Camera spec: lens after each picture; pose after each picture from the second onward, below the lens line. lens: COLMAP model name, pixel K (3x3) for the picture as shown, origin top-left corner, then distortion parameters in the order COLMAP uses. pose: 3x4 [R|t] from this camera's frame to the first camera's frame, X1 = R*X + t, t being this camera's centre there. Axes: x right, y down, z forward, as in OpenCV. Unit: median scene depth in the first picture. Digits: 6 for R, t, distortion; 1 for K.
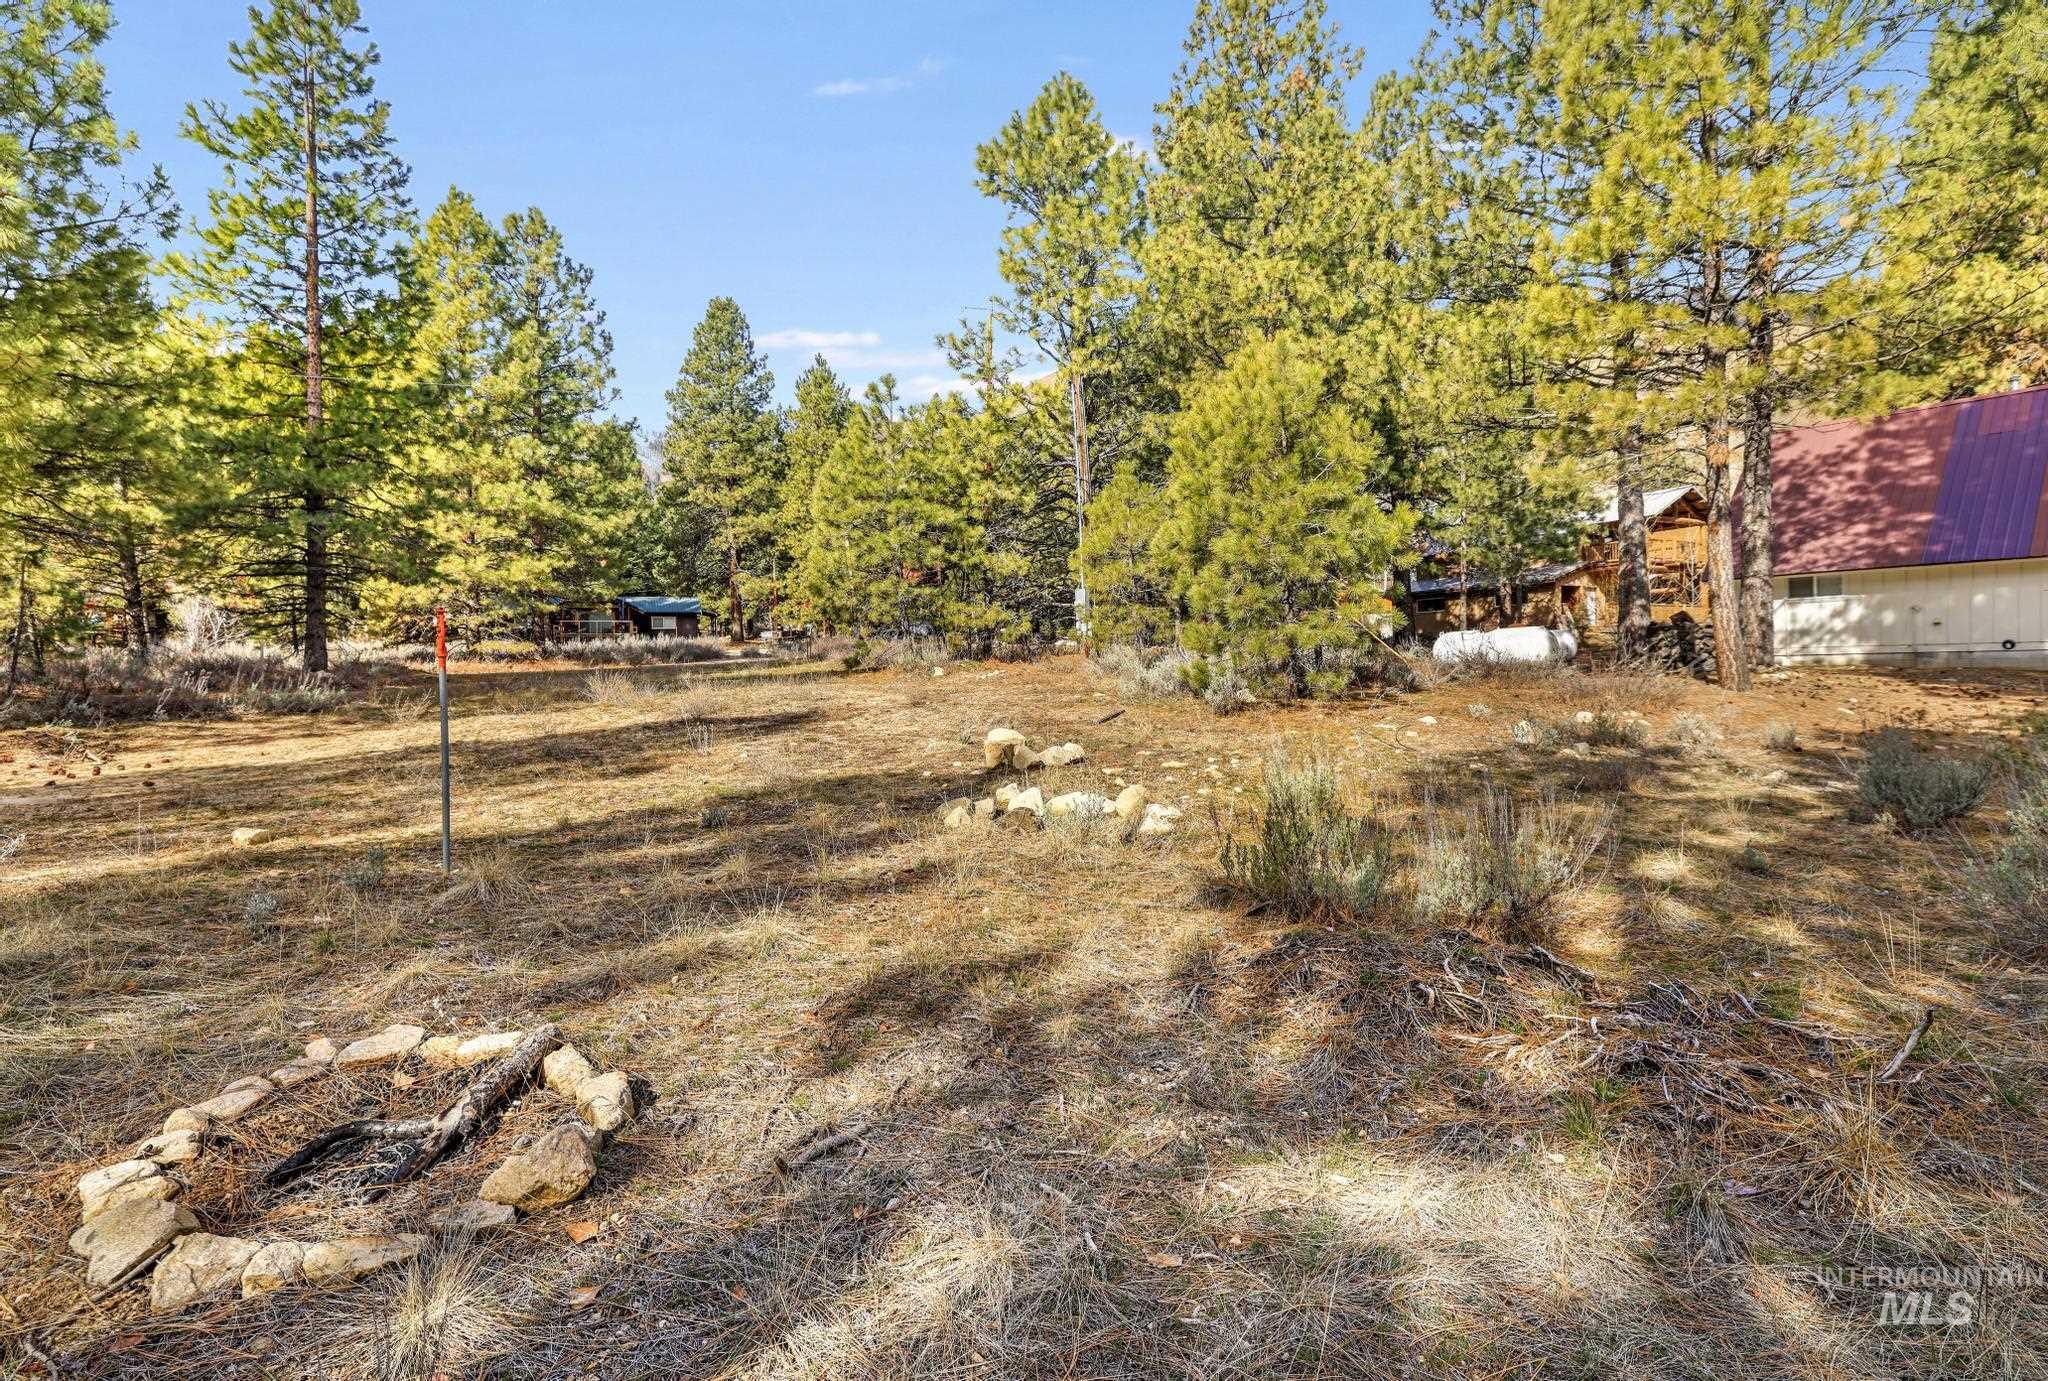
lens RADIAL K [[989.9, 0, 1022.7], [0, 989.9, 706.3], [0, 0, 1]] dist [0.001602, -0.002716]
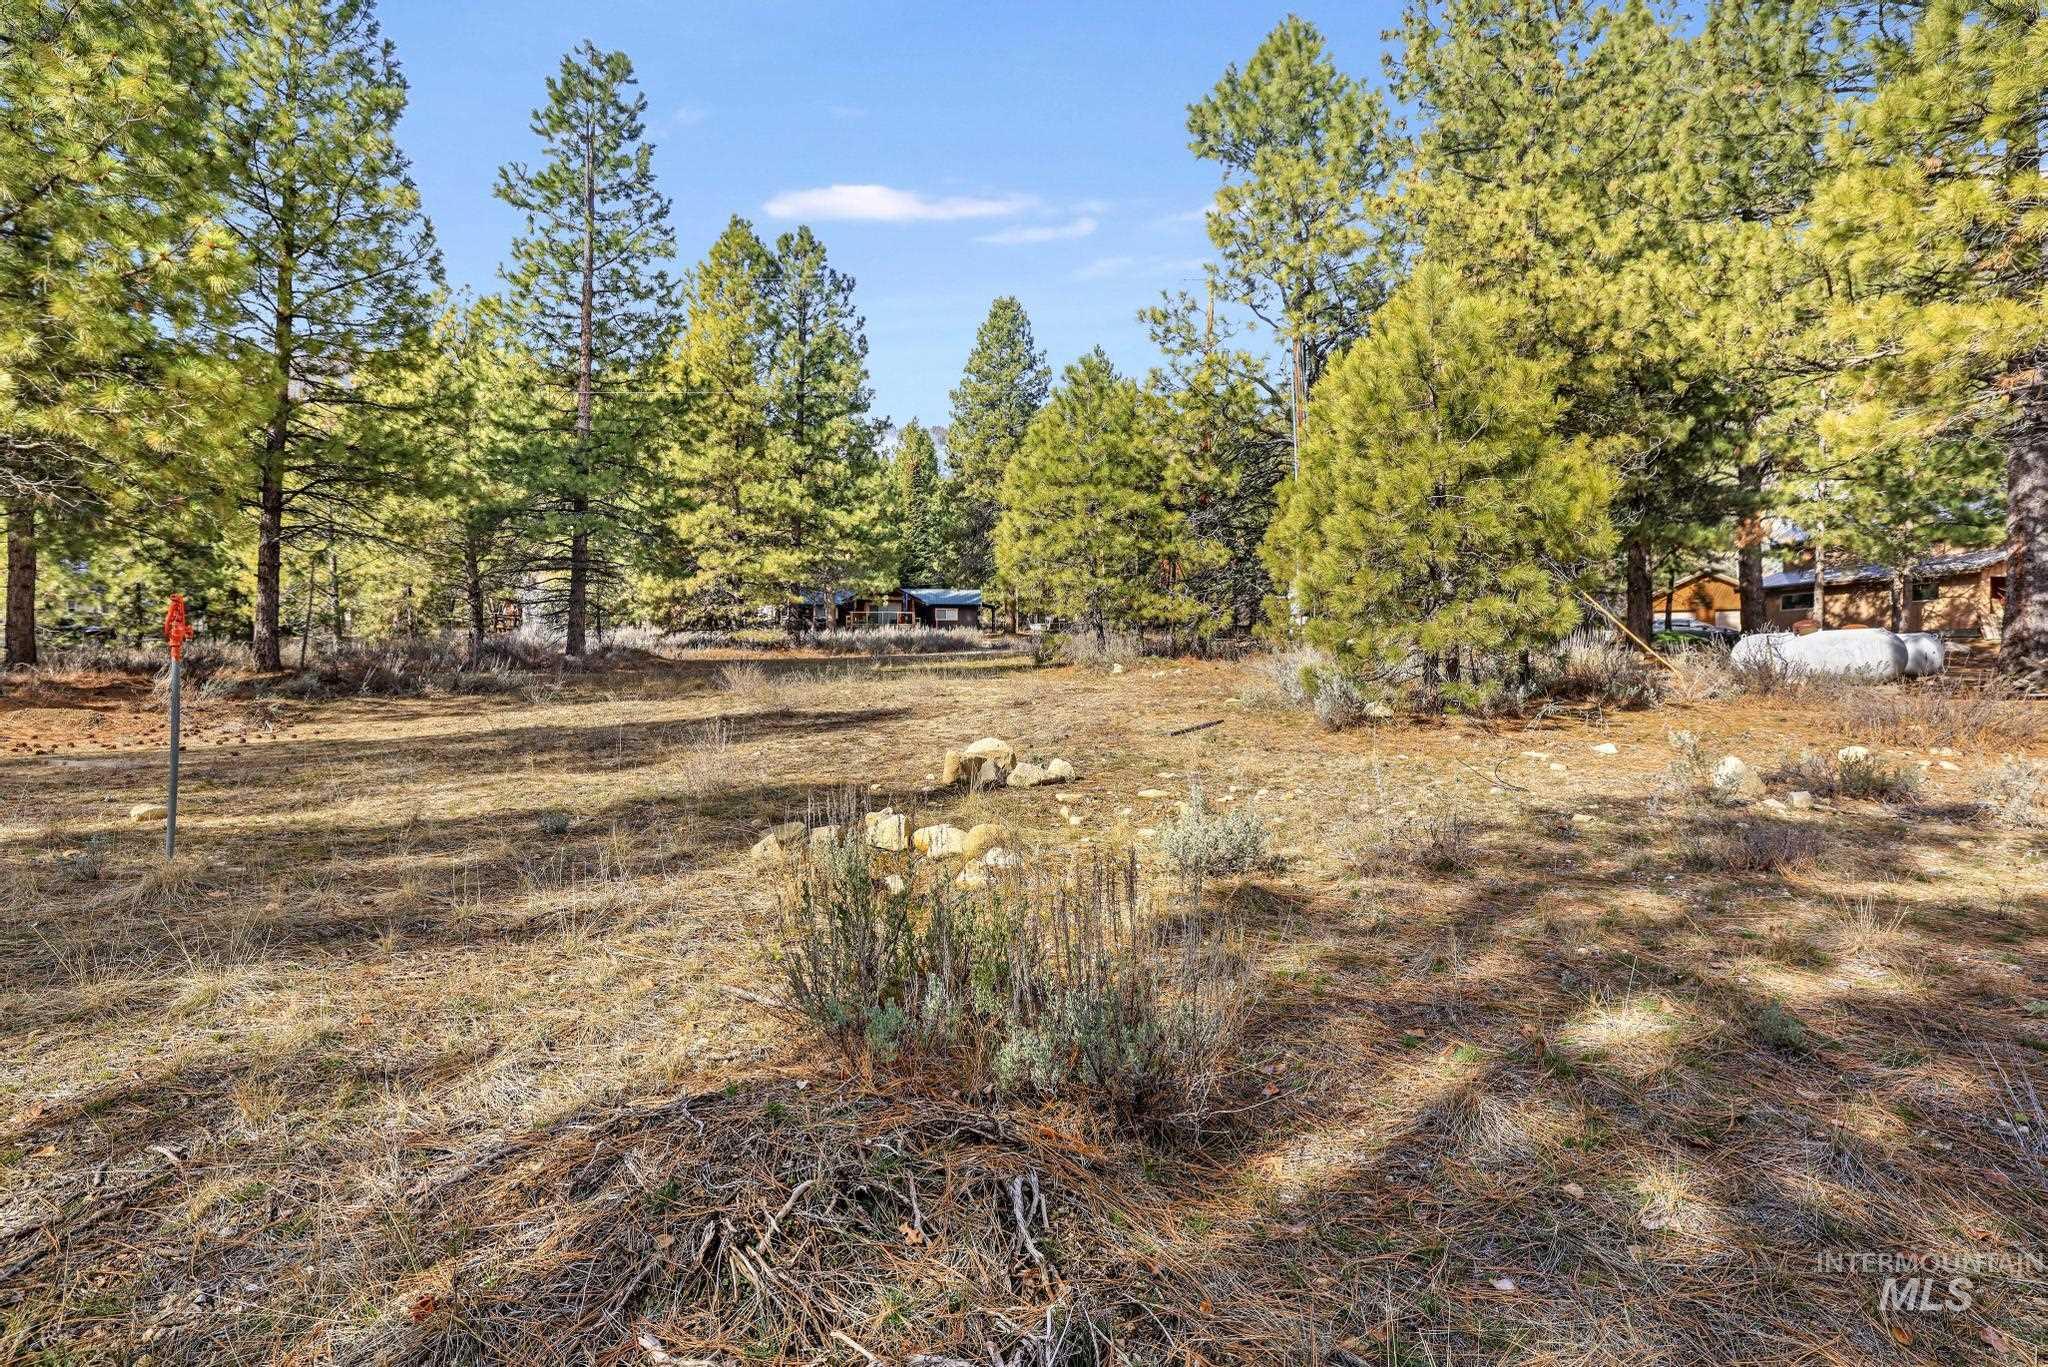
lens RADIAL K [[1010.8, 0, 1021.0], [0, 1010.8, 686.6], [0, 0, 1]] dist [-0.027760, 0.006711]
pose [[0.953996, 0.029150, -0.298400, 0.102587], [-0.033460, 0.999396, -0.009345, -0.005857], [0.297947, 0.018900, 0.954395, 0.064358]]
